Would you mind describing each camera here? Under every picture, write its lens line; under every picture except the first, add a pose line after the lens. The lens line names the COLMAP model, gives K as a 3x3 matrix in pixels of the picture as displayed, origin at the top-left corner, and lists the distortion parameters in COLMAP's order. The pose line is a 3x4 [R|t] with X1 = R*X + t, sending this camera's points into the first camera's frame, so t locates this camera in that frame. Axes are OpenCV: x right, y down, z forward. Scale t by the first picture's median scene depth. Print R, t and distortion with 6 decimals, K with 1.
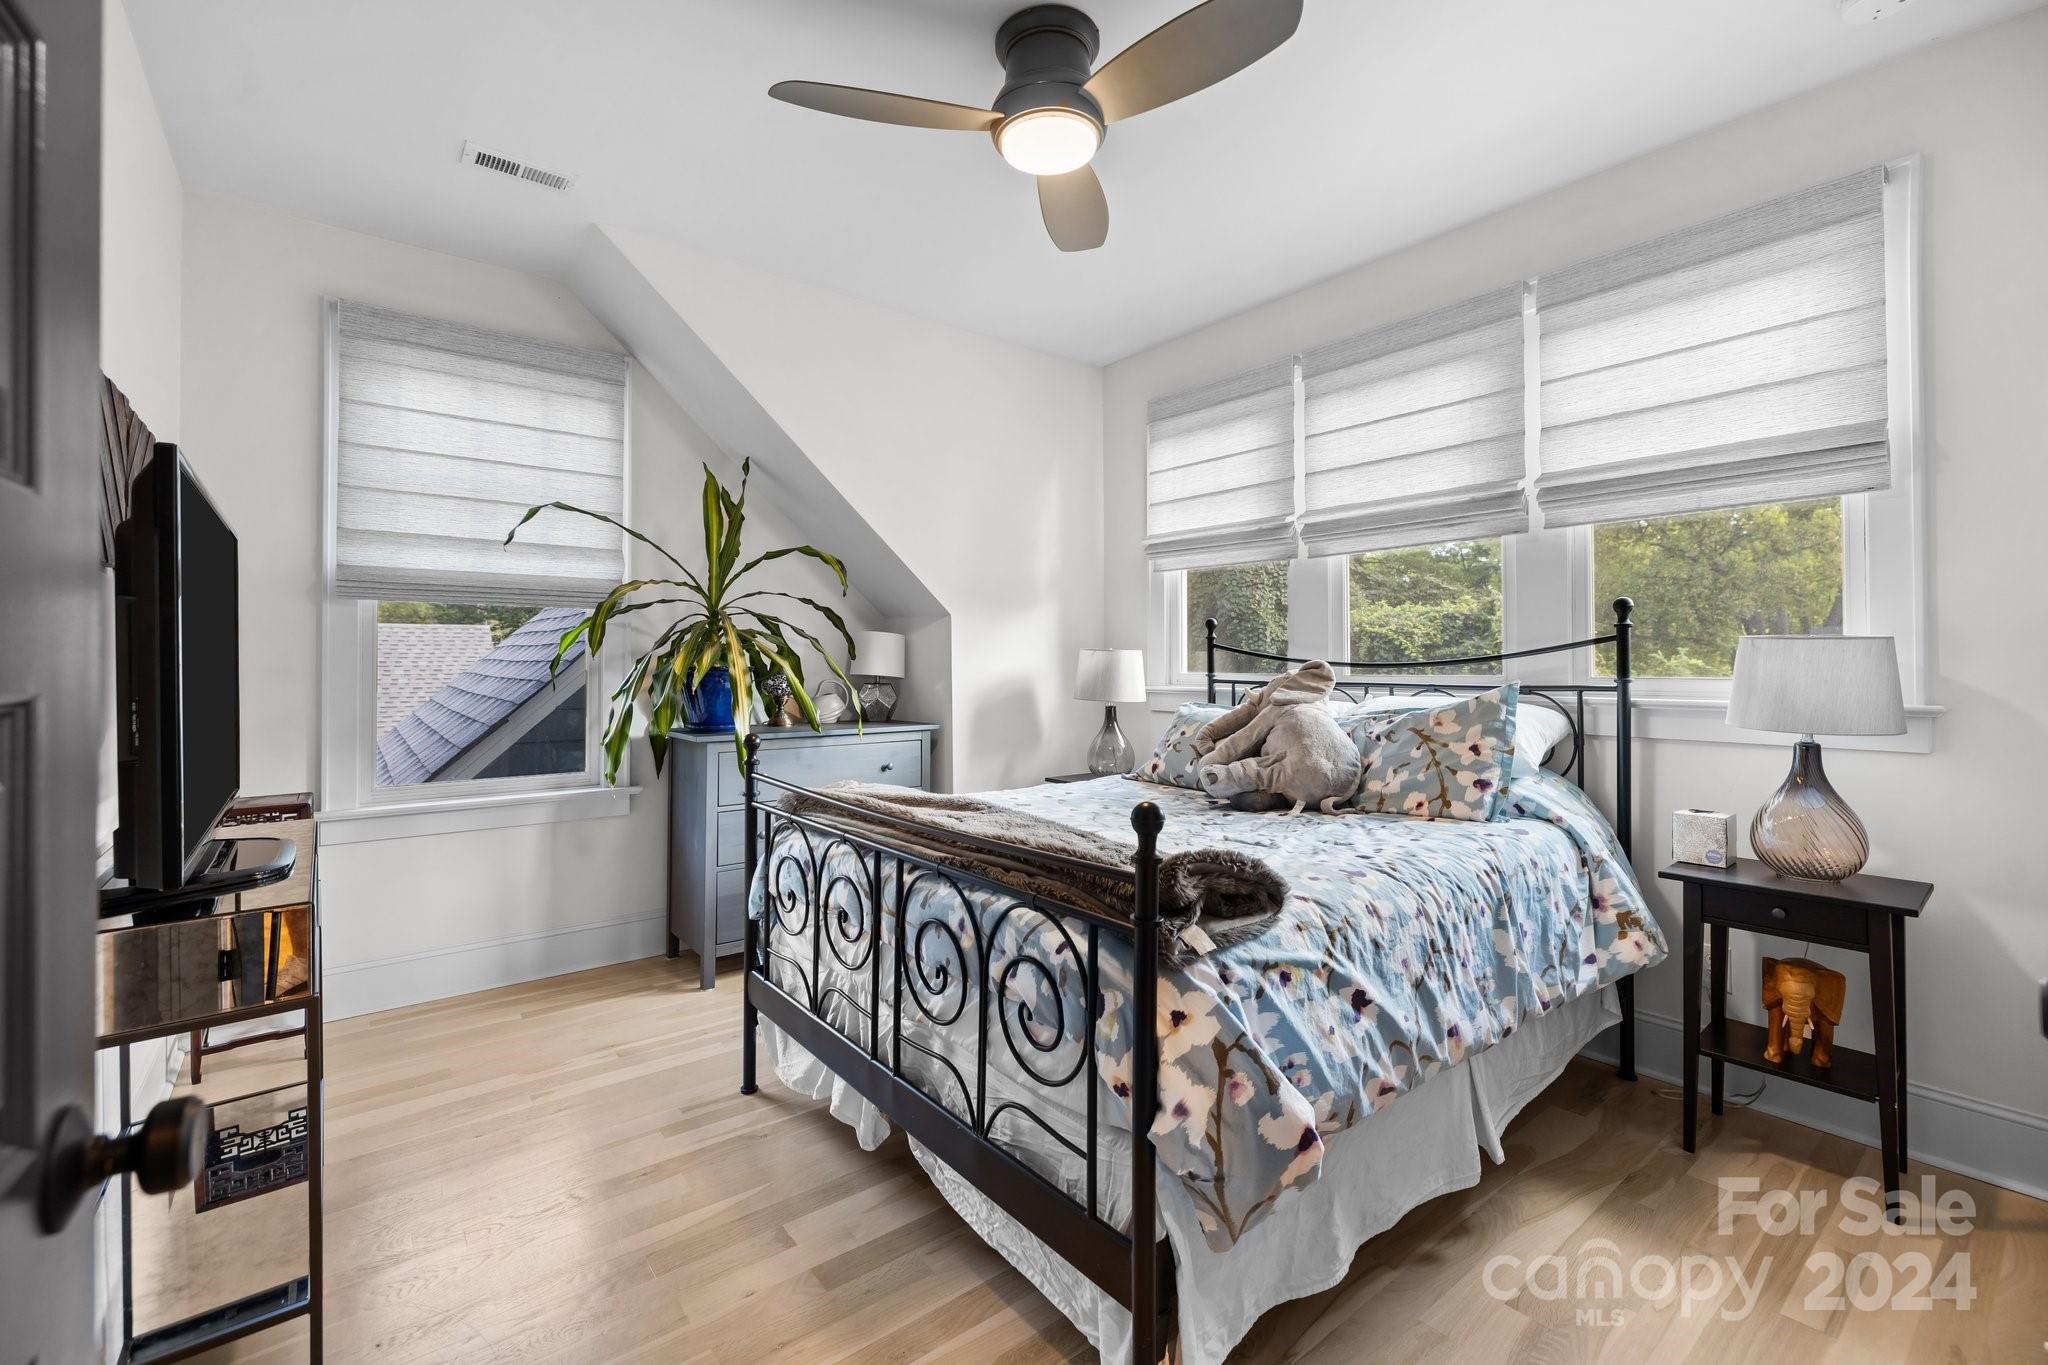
lens RADIAL K [[867.6, 0, 1019.9], [0, 867.6, 699.9], [0, 0, 1]] dist [-0.061226, -0.000106]
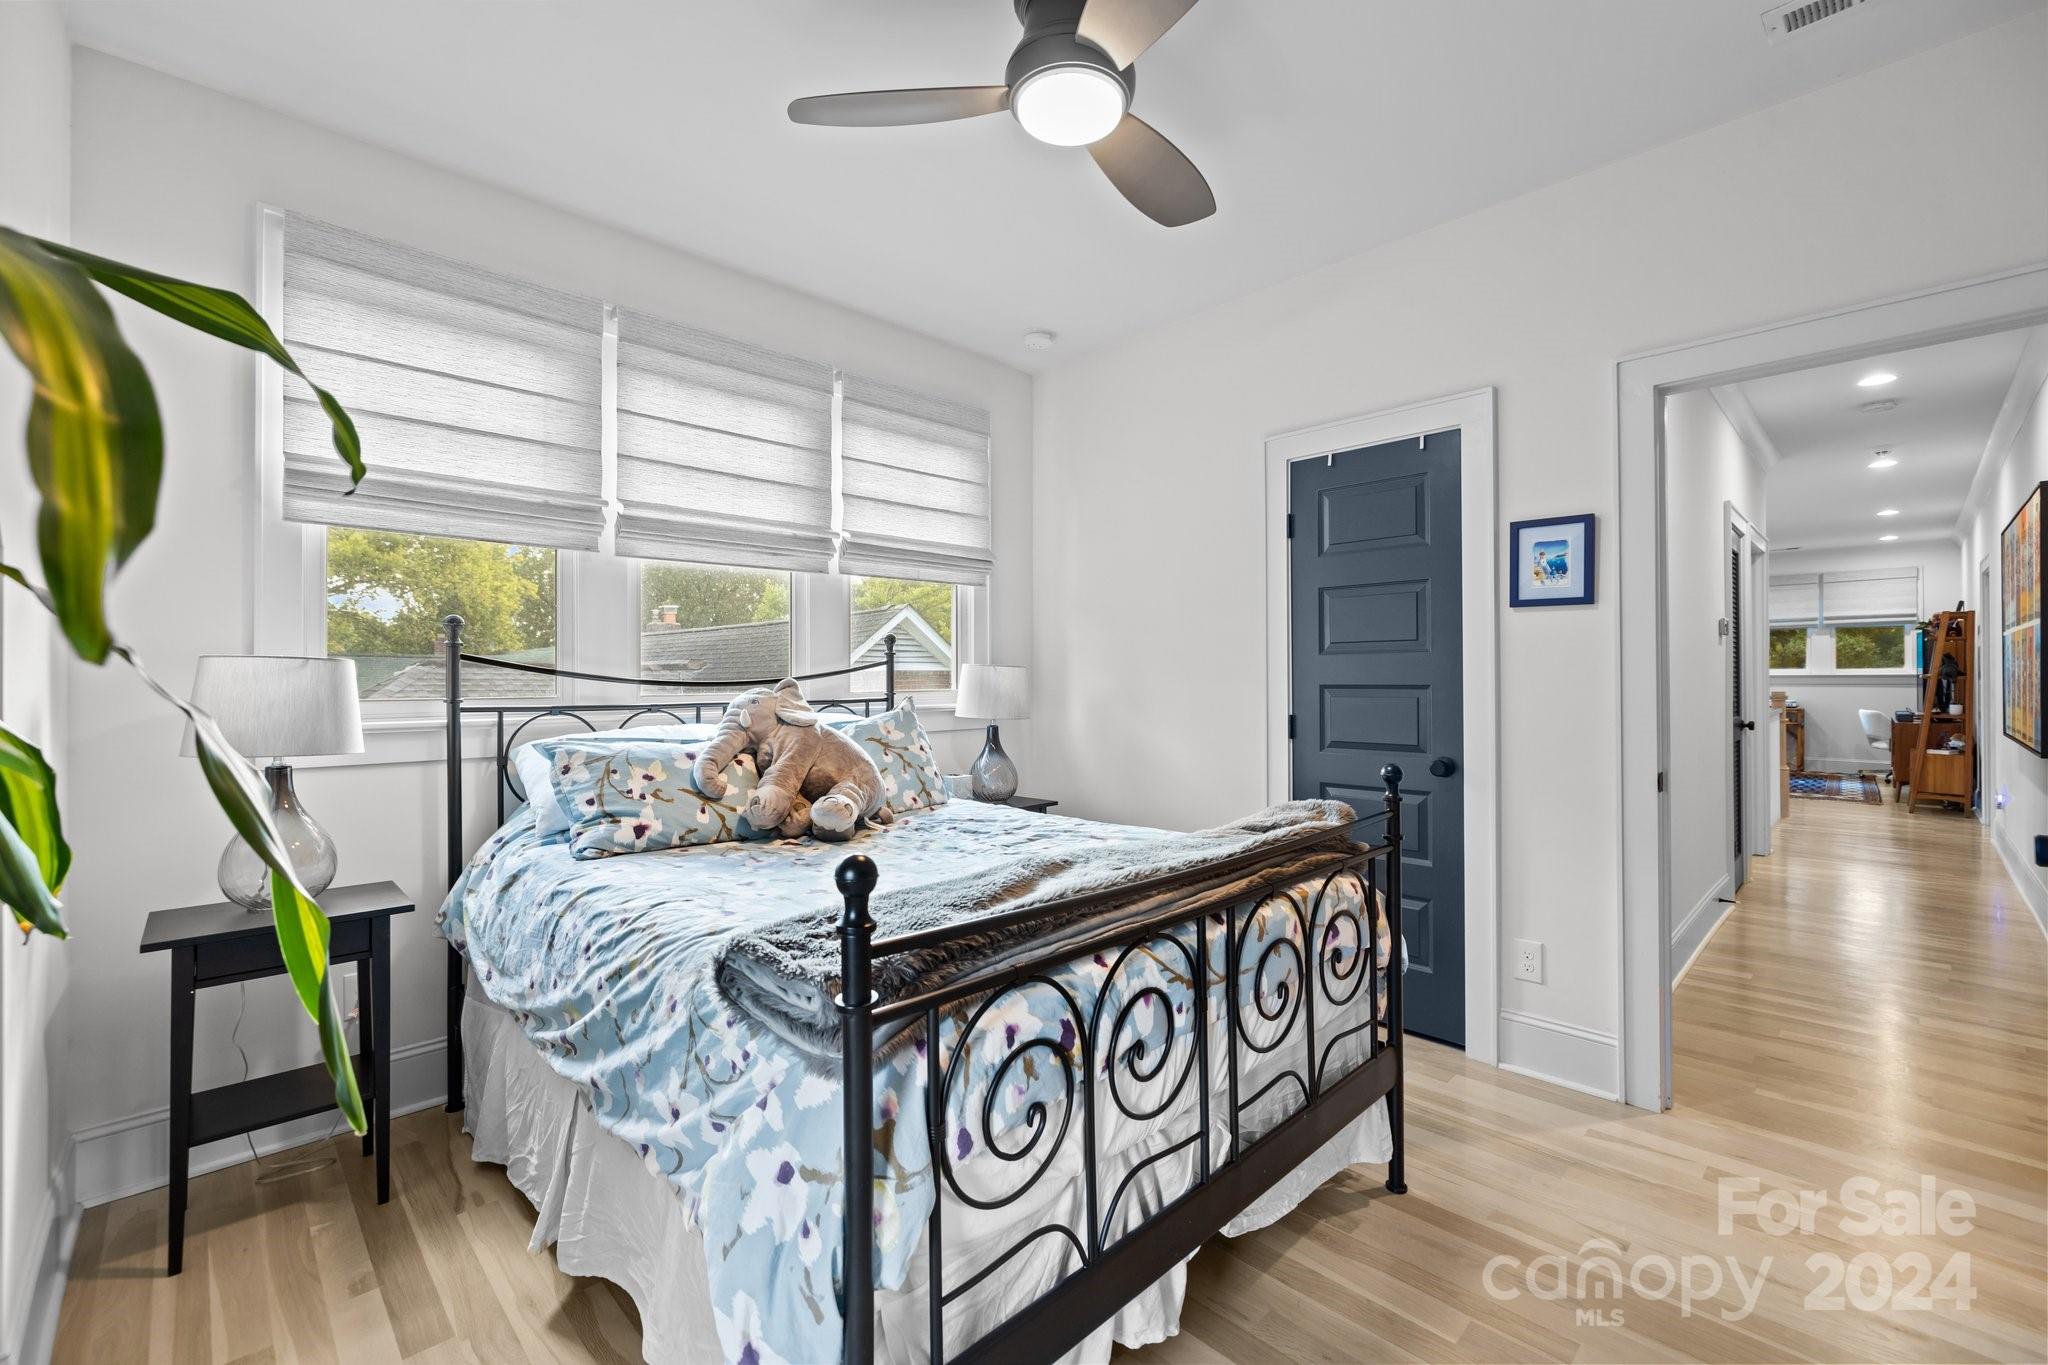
lens RADIAL K [[860.8, 0, 1019.8], [0, 860.8, 675.2], [0, 0, 1]] dist [0.000591, -0.000277]
pose [[-0.122597, 0.010768, 0.992398, -0.685768], [0.047728, 0.998848, -0.004942, -0.035099], [-0.991308, 0.046760, -0.122969, 0.928949]]
